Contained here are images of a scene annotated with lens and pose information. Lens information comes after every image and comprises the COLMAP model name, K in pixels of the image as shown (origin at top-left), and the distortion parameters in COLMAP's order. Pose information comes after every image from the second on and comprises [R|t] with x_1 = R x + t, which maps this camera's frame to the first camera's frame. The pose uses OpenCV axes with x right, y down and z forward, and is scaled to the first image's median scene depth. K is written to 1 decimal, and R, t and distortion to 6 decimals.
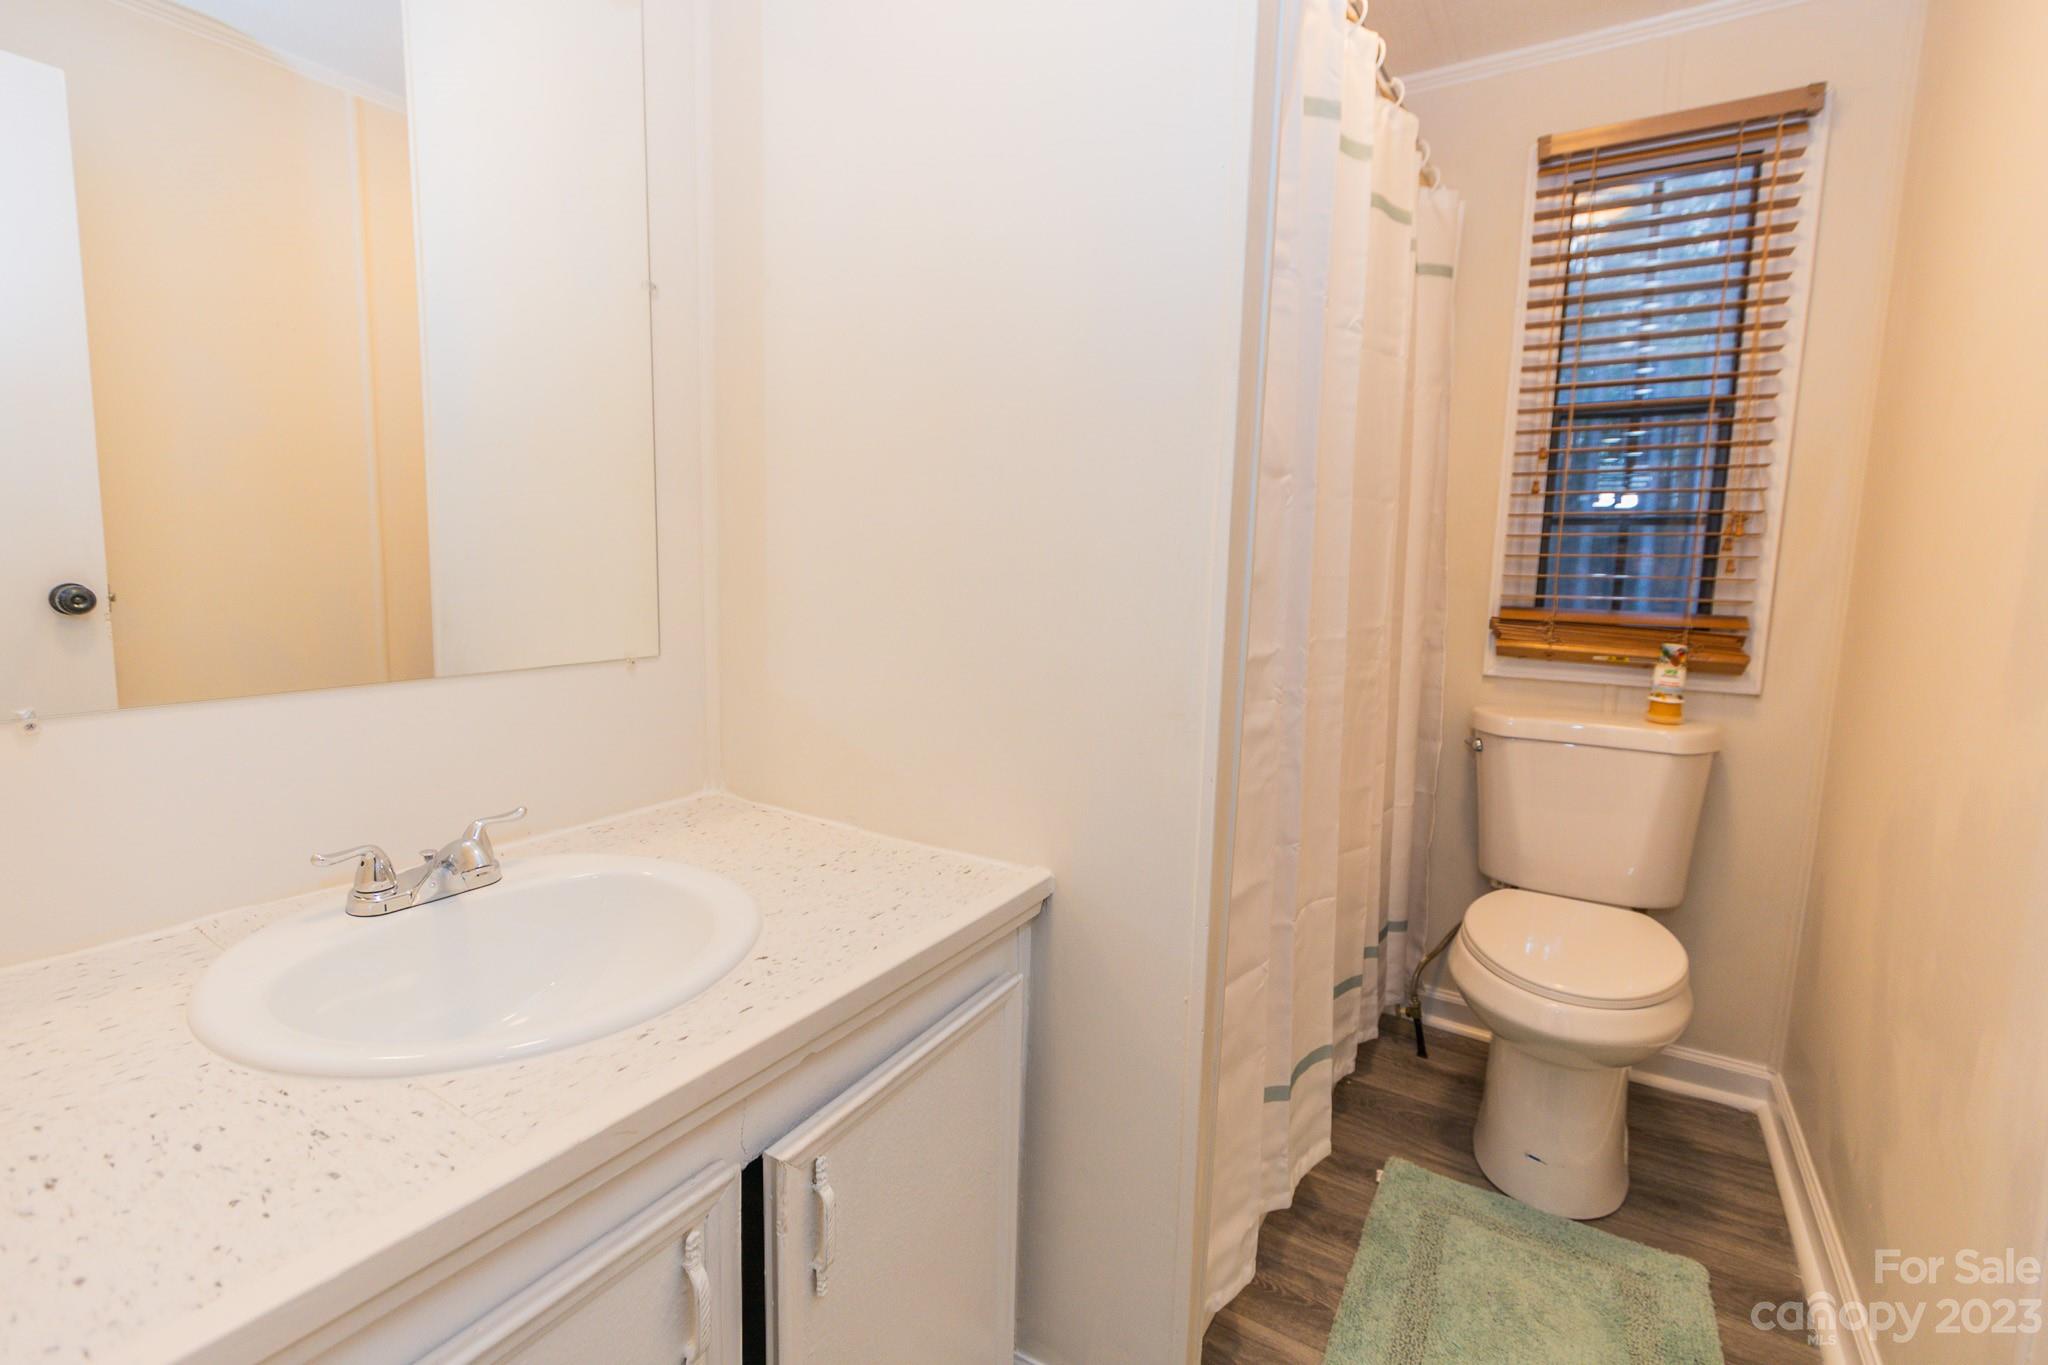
lens RADIAL K [[955.8, 0, 1004.5], [0, 955.8, 671.0], [0, 0, 1]] dist [0.008811, -0.004761]
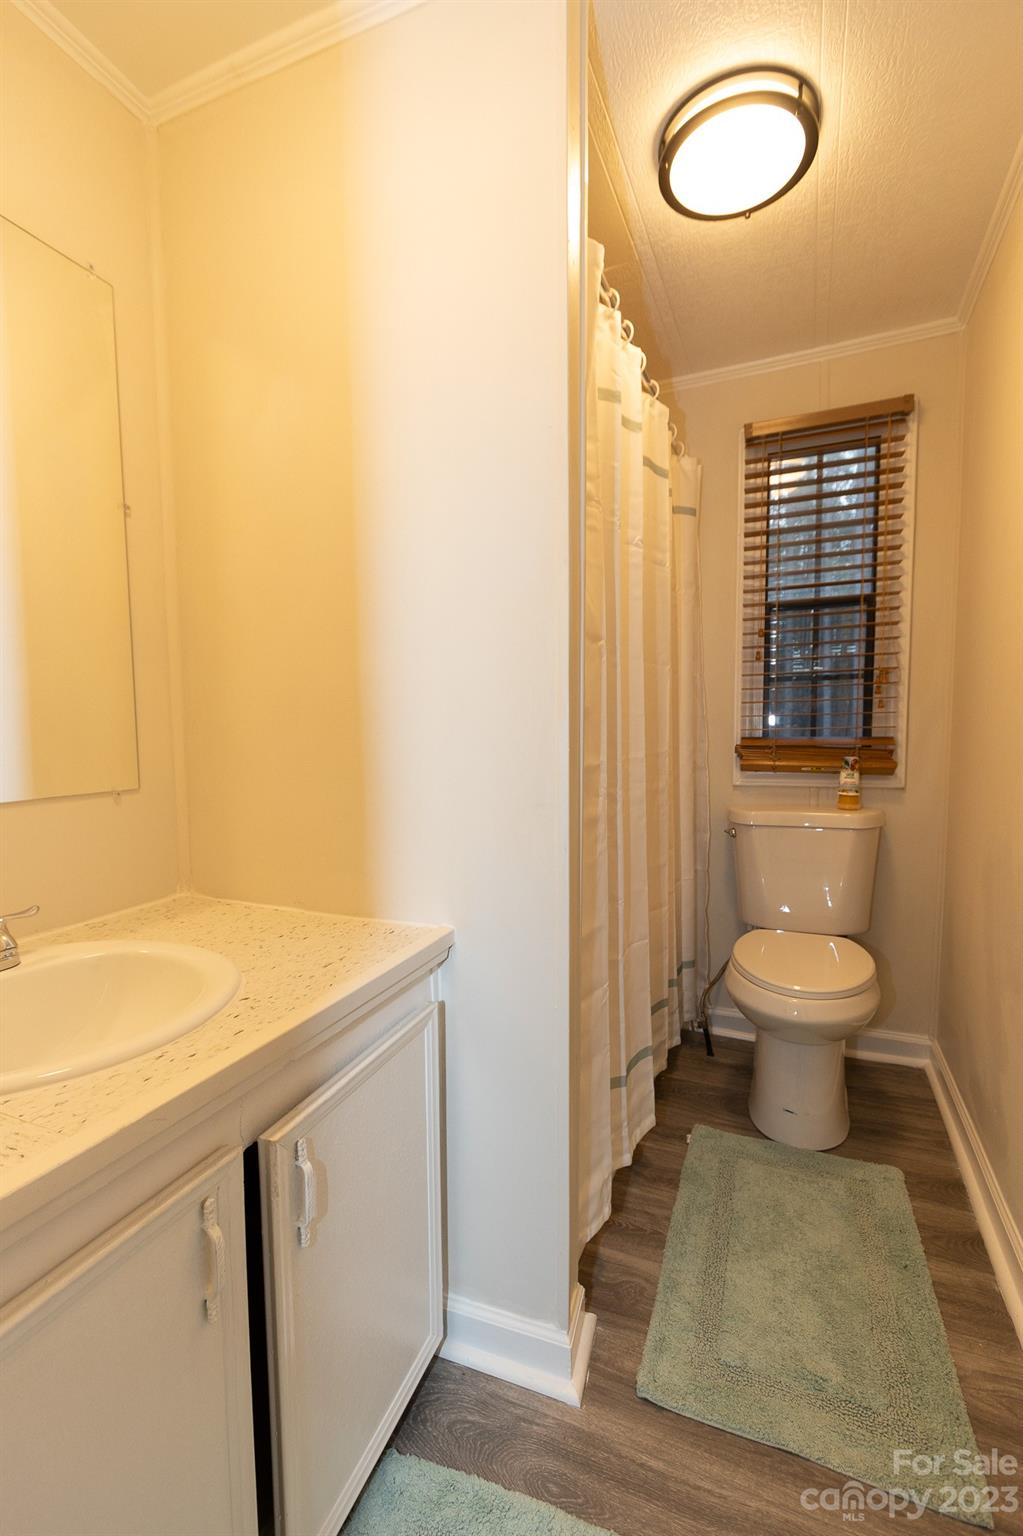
lens RADIAL K [[716.9, 0, 500.0], [0, 716.9, 781.5], [0, 0, 1]] dist [0.008811, -0.004761]
pose [[0.986527, -0.044909, 0.157311, -0.027672], [0.052048, 0.997780, -0.041557, 0.034374], [-0.155095, 0.049184, 0.986674, -0.028066]]
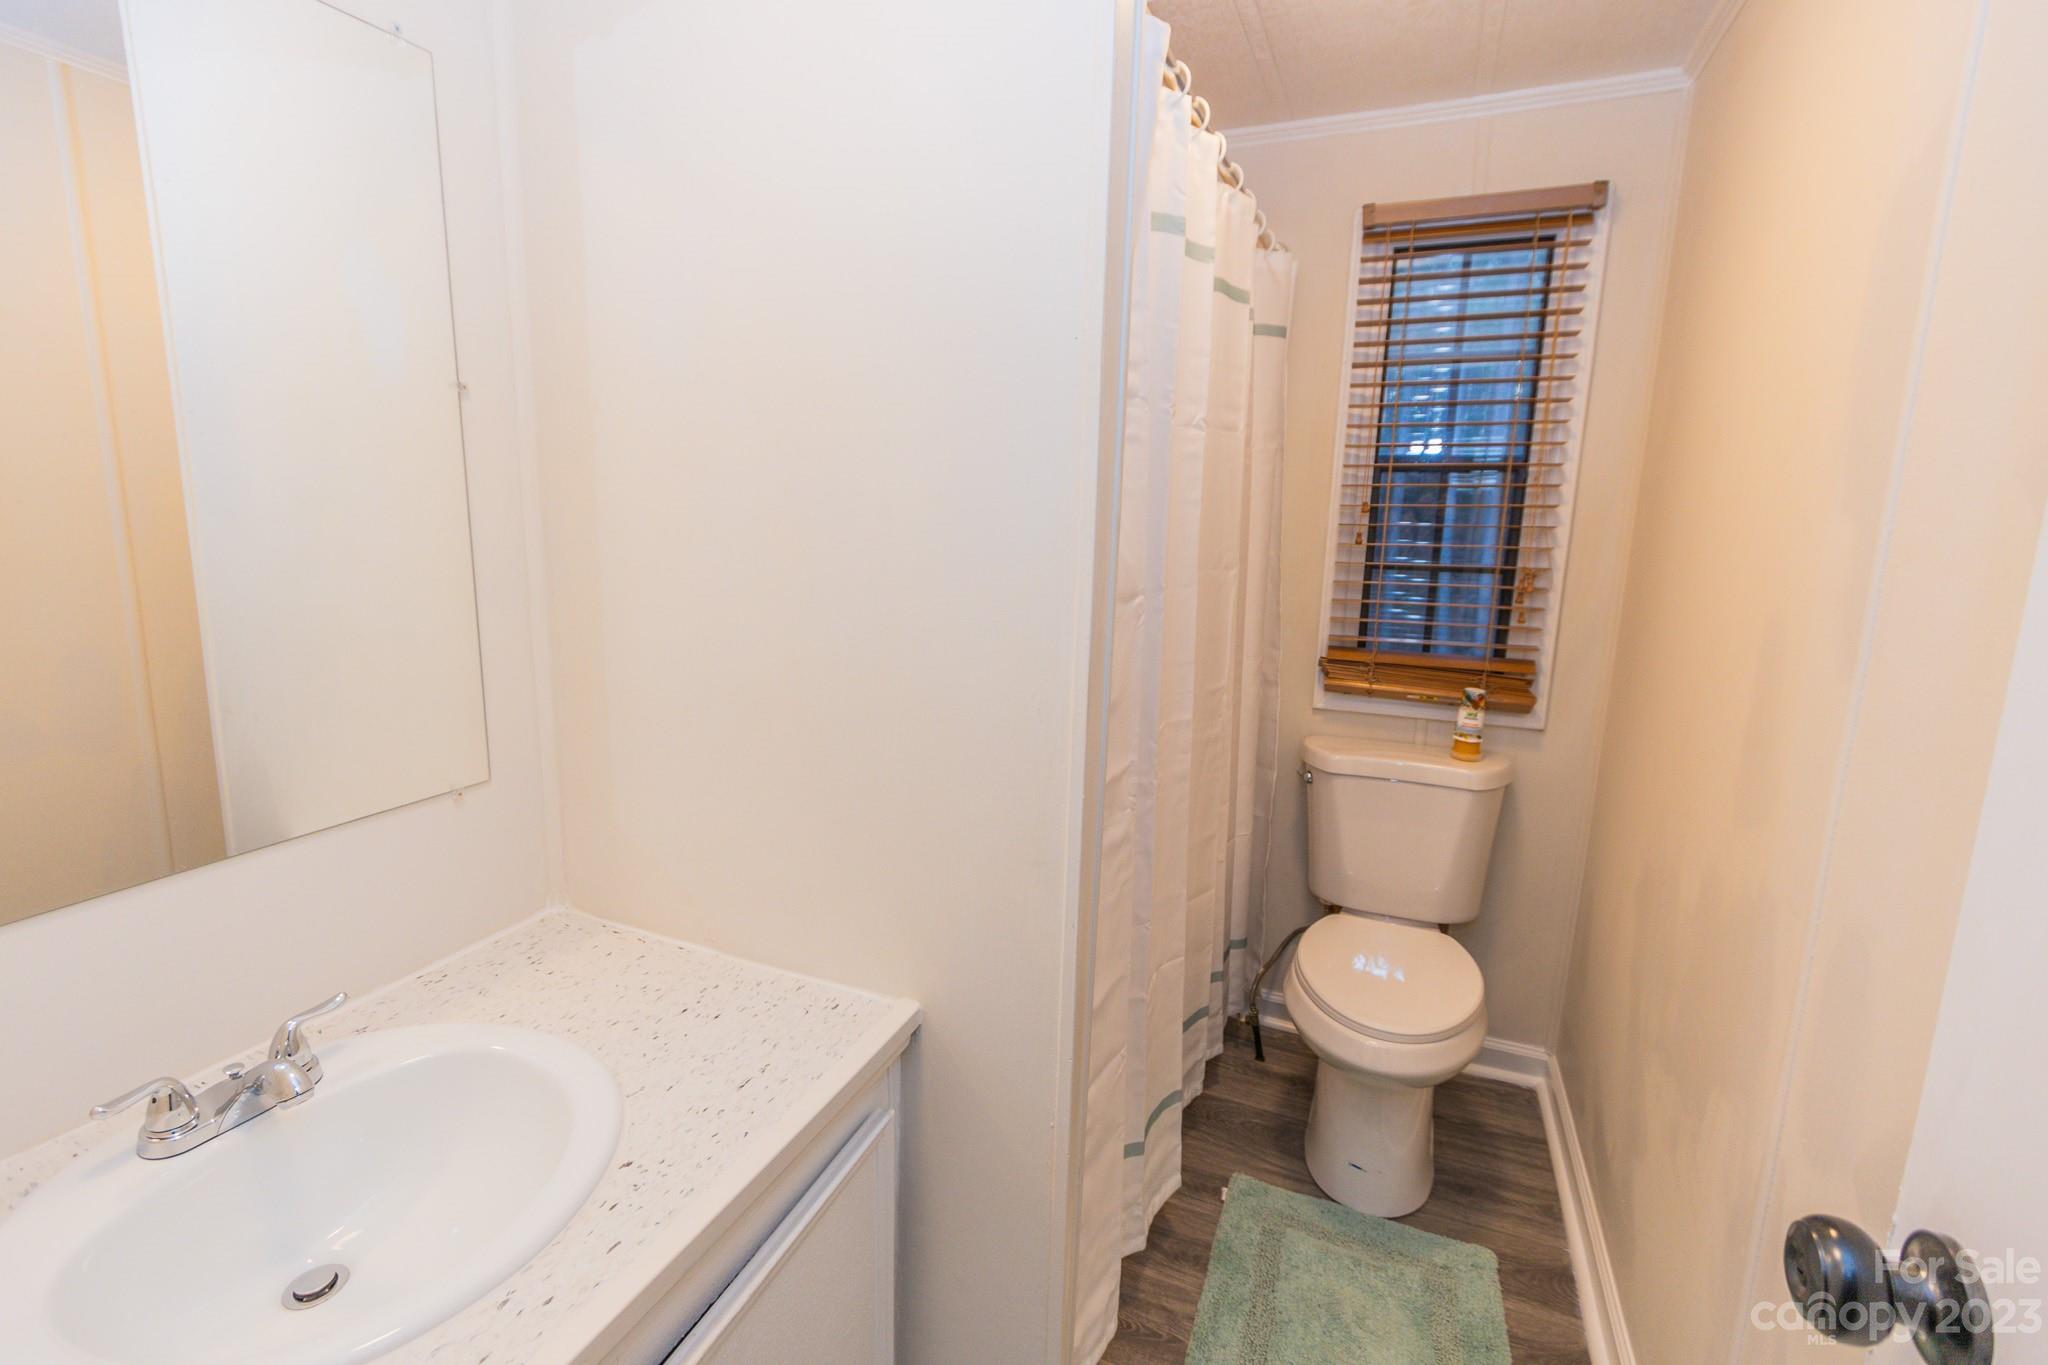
lens RADIAL K [[955.8, 0, 1013.5], [0, 955.8, 672.8], [0, 0, 1]] dist [0.008811, -0.004761]
pose [[0.986164, -0.027744, 0.163434, -0.006431], [0.017815, 0.997923, 0.061911, -0.146100], [-0.164813, -0.058143, 0.984610, 0.003902]]
